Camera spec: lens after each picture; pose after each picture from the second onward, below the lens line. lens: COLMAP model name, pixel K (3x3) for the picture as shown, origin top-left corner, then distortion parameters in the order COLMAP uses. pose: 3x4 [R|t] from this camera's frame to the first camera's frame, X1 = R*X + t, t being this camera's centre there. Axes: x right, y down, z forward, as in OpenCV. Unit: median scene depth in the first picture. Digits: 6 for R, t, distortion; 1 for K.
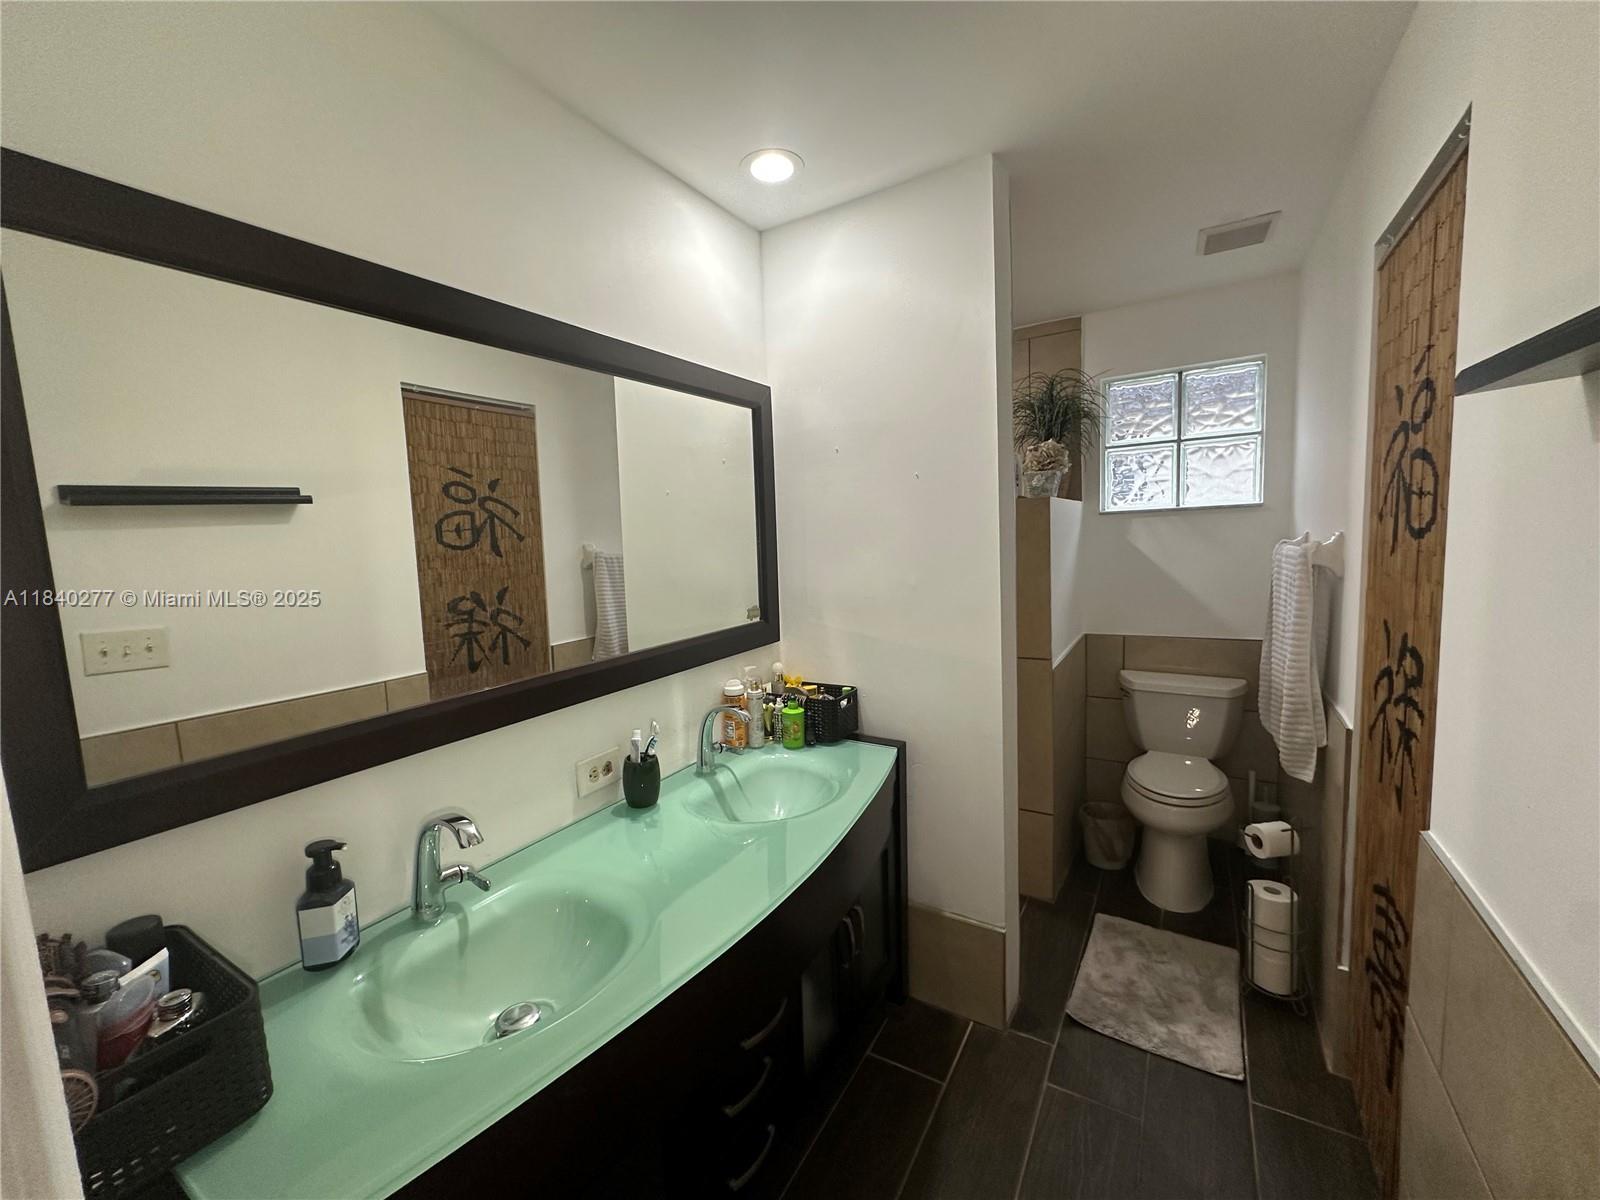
lens RADIAL K [[638.0, 0, 802.6], [0, 638.0, 601.7], [0, 0, 1]] dist [-0.004499, 0.001266]
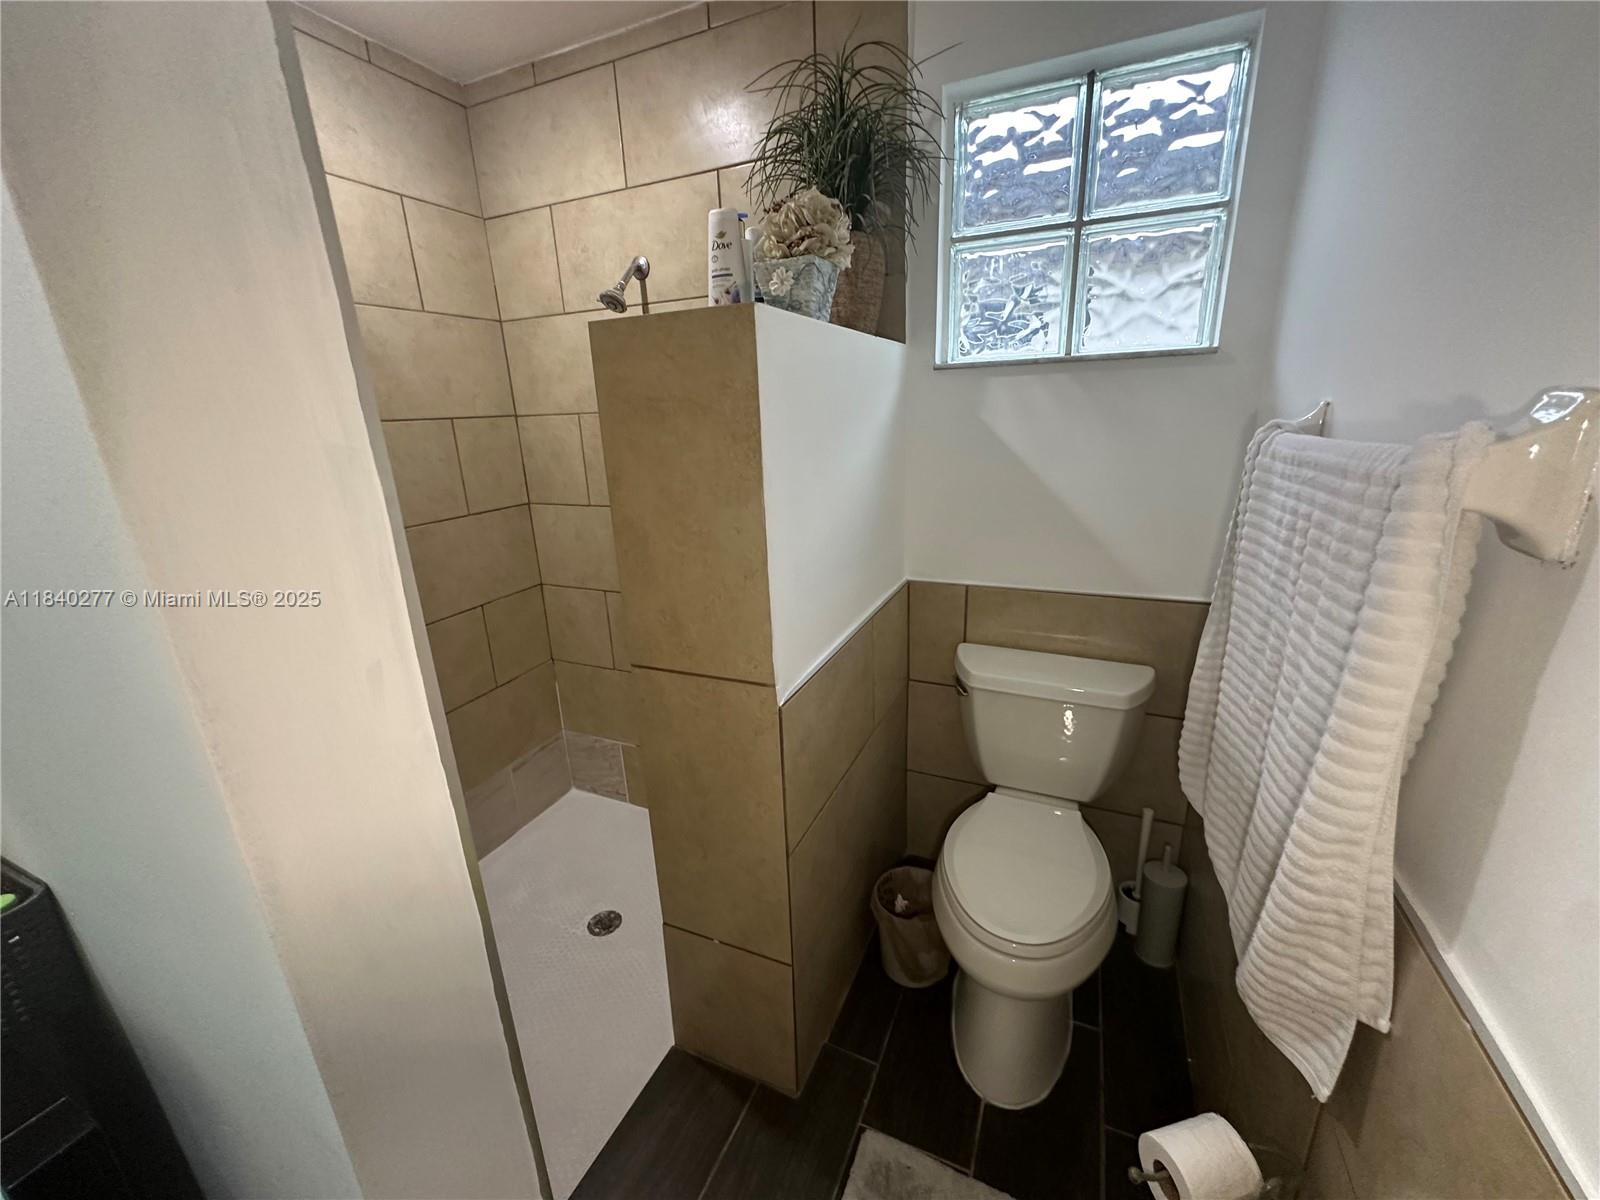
lens RADIAL K [[638.0, 0, 800.7], [0, 638.0, 599.4], [0, 0, 1]] dist [-0.004499, 0.001266]
pose [[0.991771, -0.026824, 0.125181, 0.298176], [0.003450, 0.983048, 0.183315, -0.046114], [-0.127977, -0.181374, 0.975051, 0.475909]]
